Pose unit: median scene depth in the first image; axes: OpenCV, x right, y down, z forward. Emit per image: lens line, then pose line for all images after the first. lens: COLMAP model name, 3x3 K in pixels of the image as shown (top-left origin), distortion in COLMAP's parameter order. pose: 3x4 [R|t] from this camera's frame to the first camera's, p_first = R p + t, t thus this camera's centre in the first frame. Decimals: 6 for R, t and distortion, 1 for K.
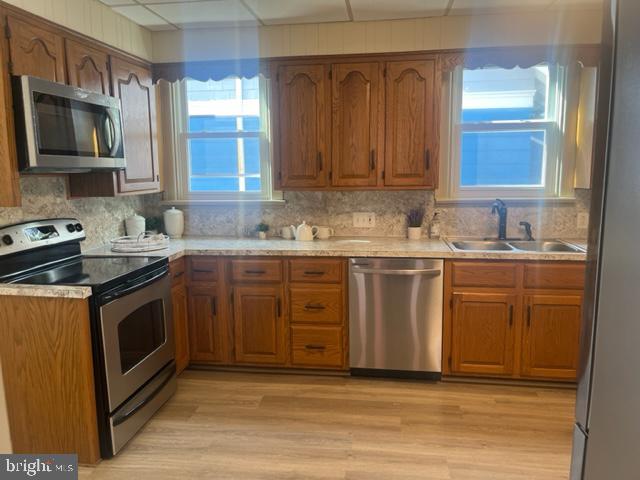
lens RADIAL K [[483.2, 0, 320.0], [0, 483.2, 240.0], [0, 0, 1]] dist [0.037891, -0.064228]
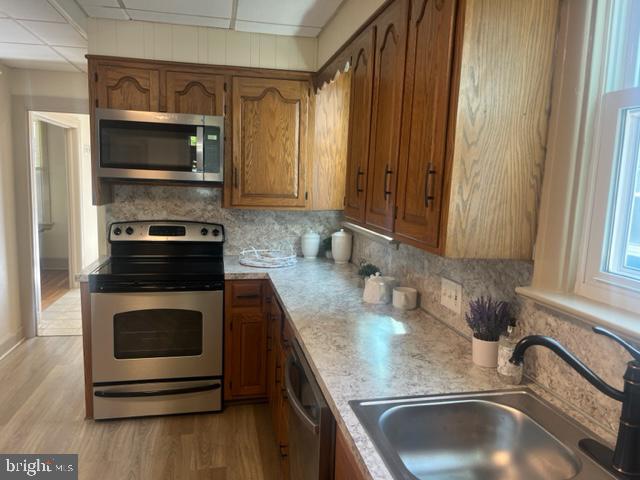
lens RADIAL K [[483.2, 0, 320.0], [0, 483.2, 240.0], [0, 0, 1]] dist [0.037891, -0.064228]
pose [[0.349930, 0.144767, -0.925522, 0.587785], [-0.173364, 0.980929, 0.087886, -0.137773], [0.920594, 0.129698, 0.368354, 0.737667]]
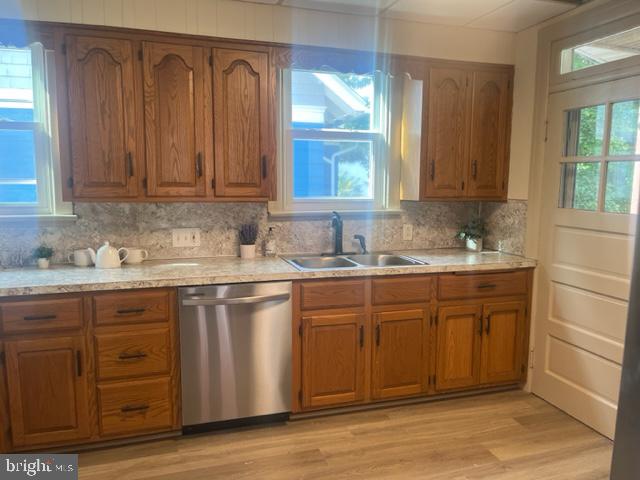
lens RADIAL K [[483.2, 0, 320.0], [0, 483.2, 240.0], [0, 0, 1]] dist [0.037891, -0.064228]
pose [[0.901134, -0.033289, 0.432260, -0.066845], [0.043852, 0.998933, -0.014490, -0.017786], [-0.431317, 0.032013, 0.901632, 0.177182]]
